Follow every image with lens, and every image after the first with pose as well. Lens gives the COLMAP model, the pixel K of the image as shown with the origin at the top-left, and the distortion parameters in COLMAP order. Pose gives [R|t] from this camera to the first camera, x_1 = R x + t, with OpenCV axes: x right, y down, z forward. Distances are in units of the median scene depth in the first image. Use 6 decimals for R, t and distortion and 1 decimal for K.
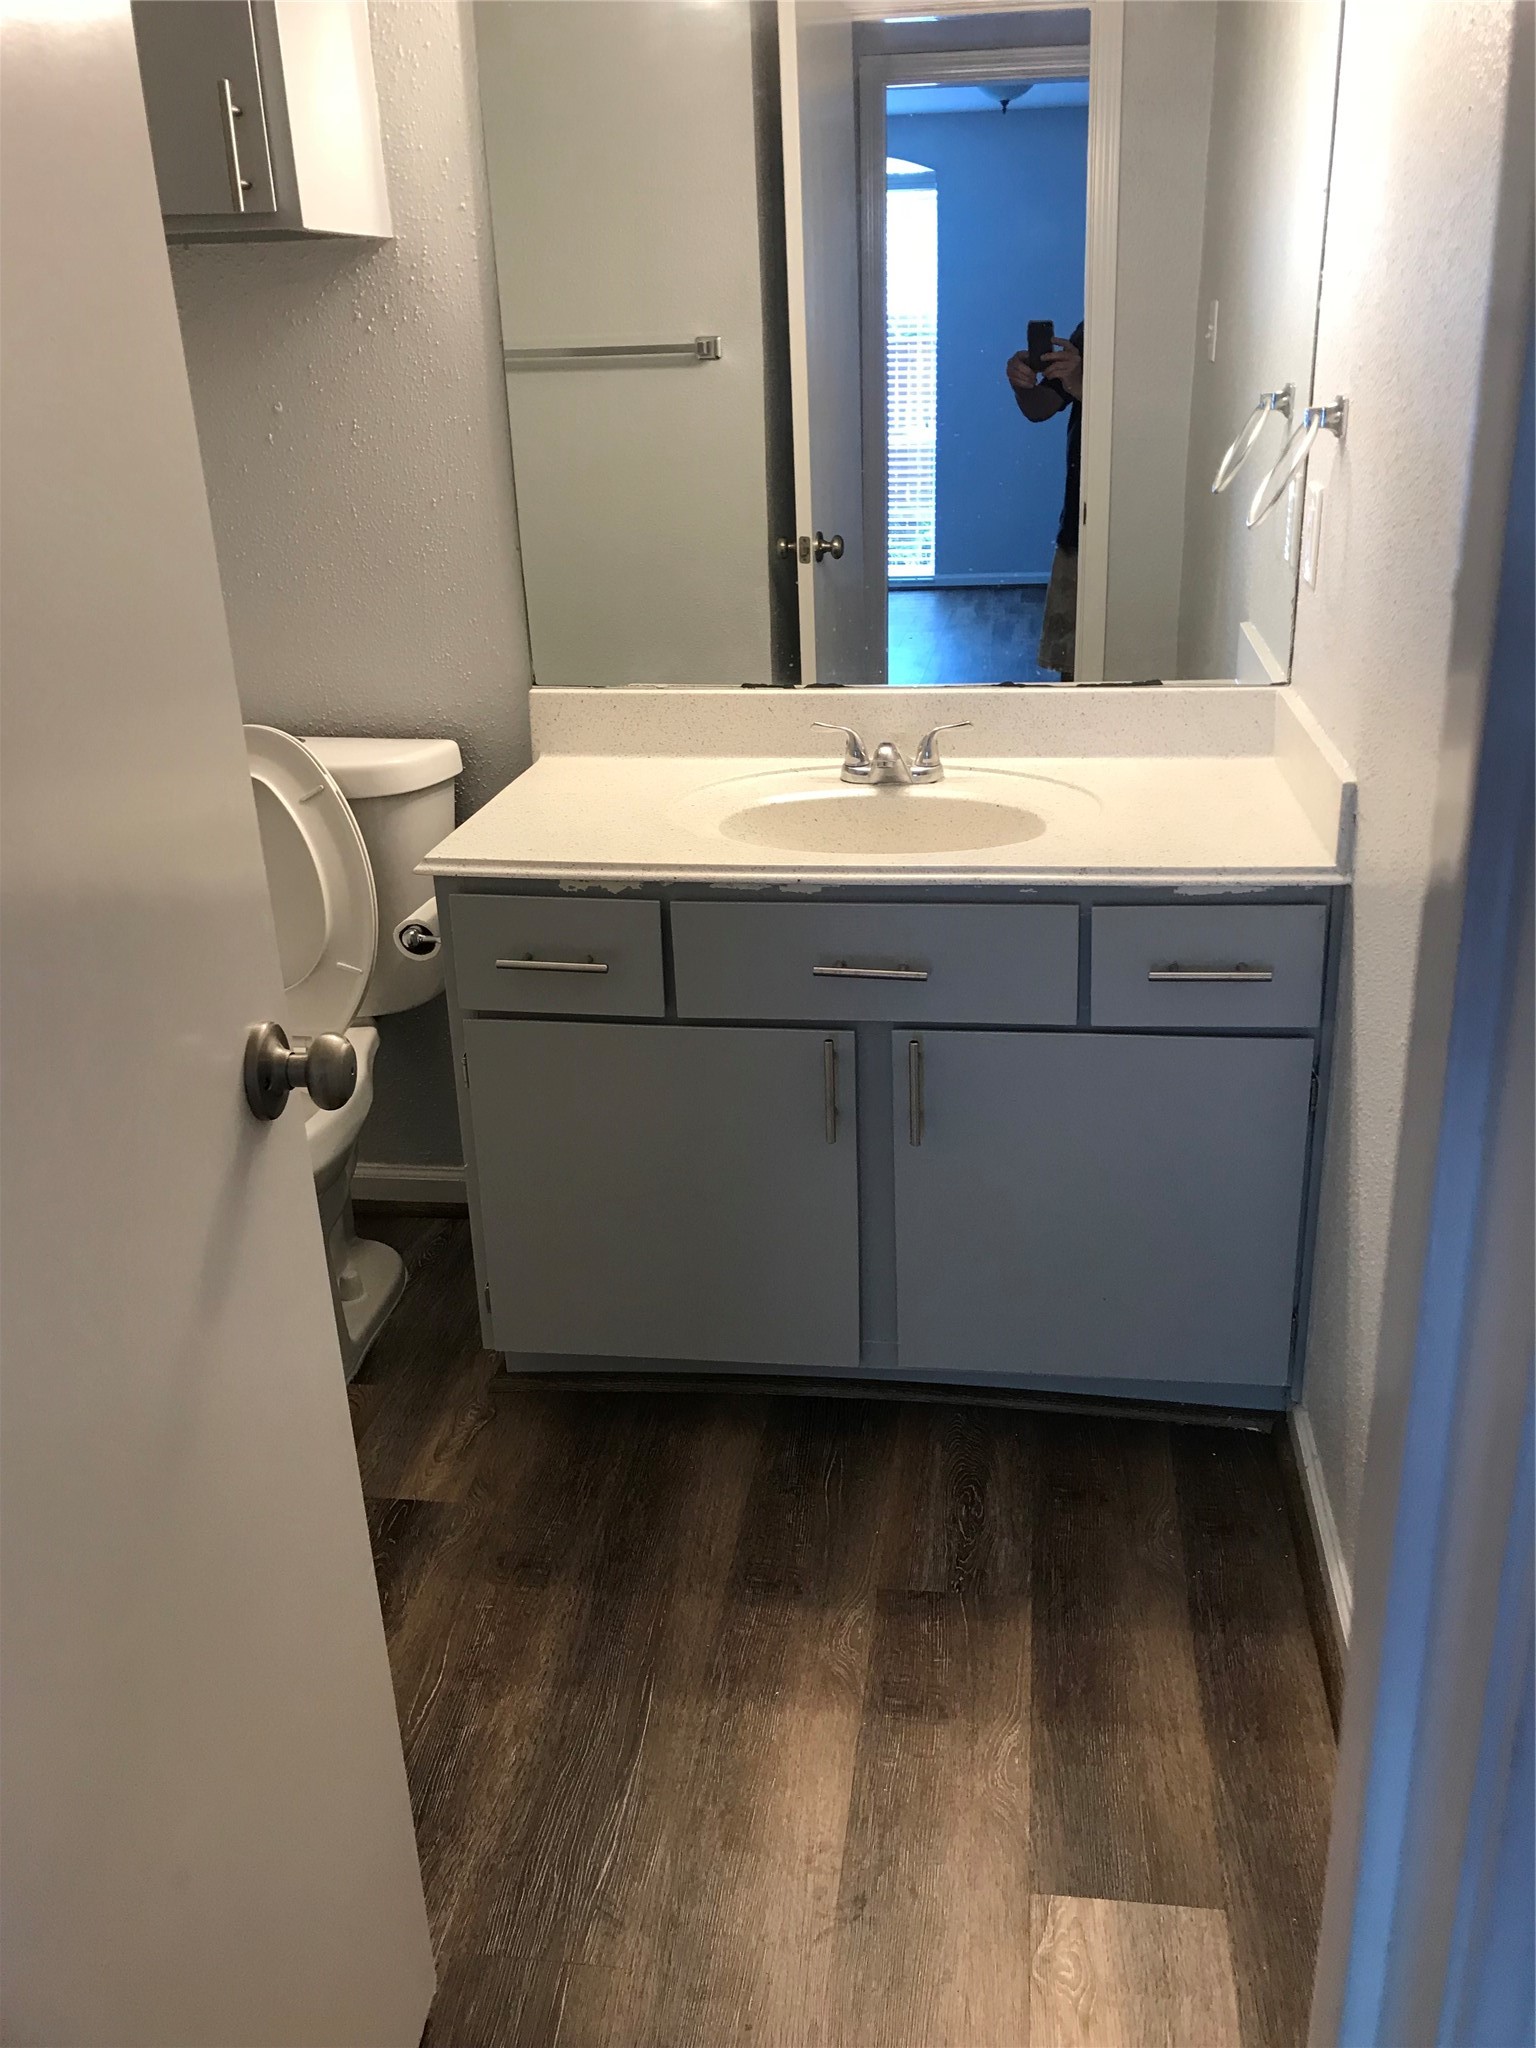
lens RADIAL K [[1713.6, 0, 782.3], [0, 1713.6, 1030.9], [0, 0, 1]] dist [0.085151, -0.182540]
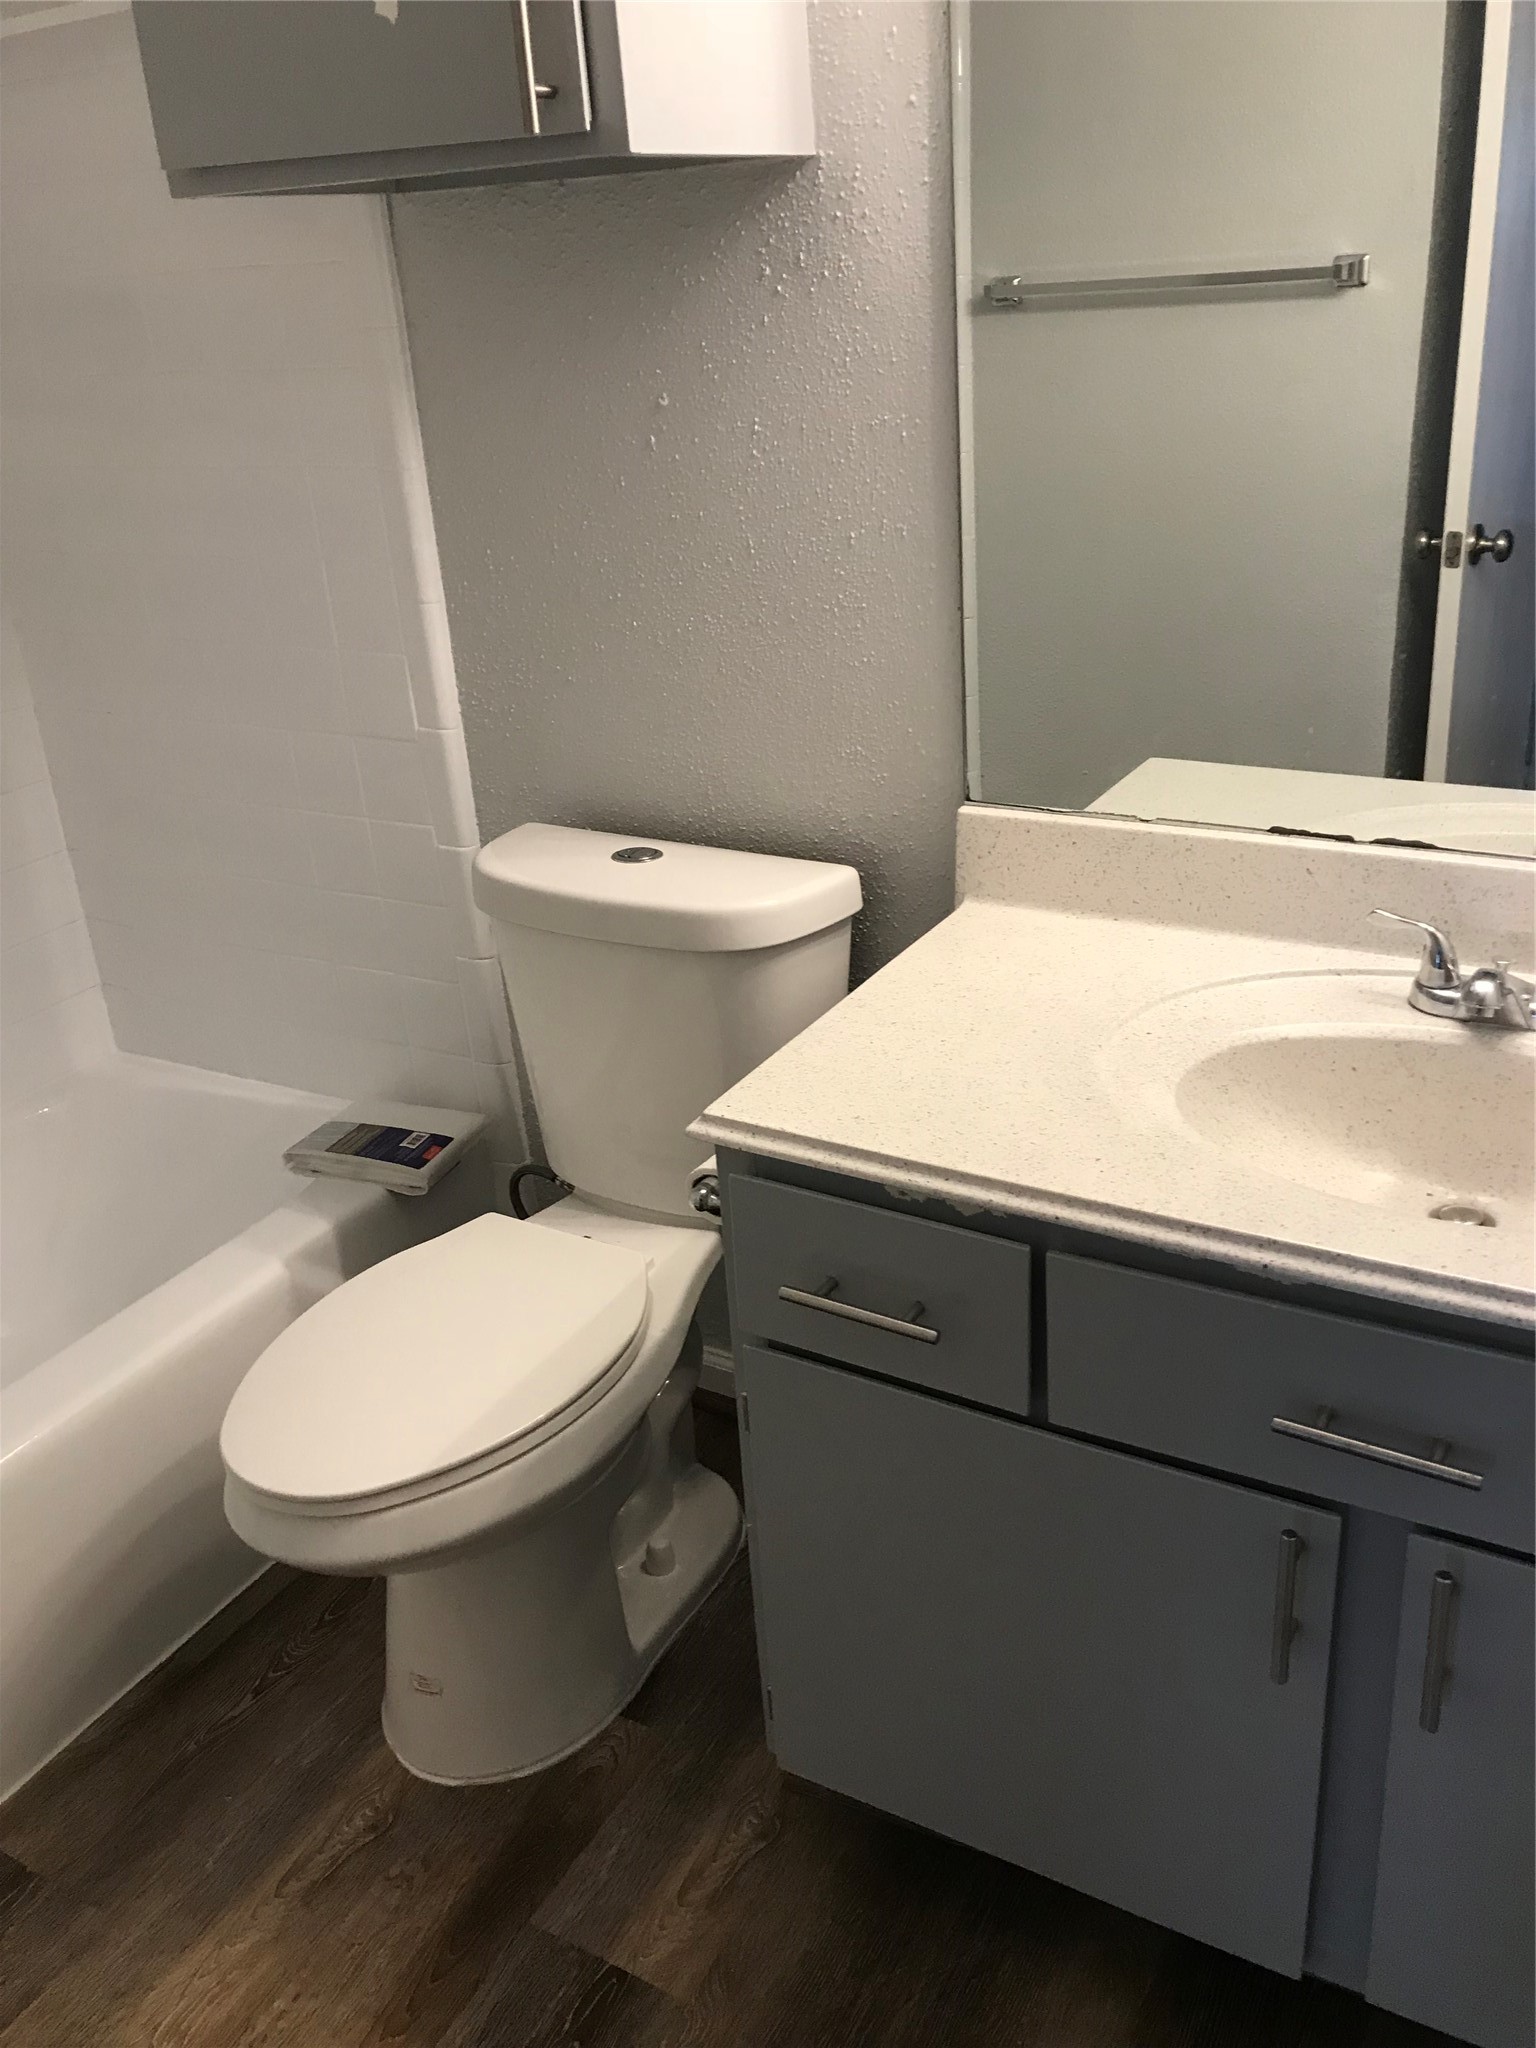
lens RADIAL K [[1713.6, 0, 782.3], [0, 1713.6, 1030.9], [0, 0, 1]] dist [0.085151, -0.182540]
pose [[0.930812, 0.123487, -0.344005, 0.039720], [-0.104693, 0.991839, 0.072761, -0.158328], [0.350183, -0.031712, 0.936144, 0.333245]]
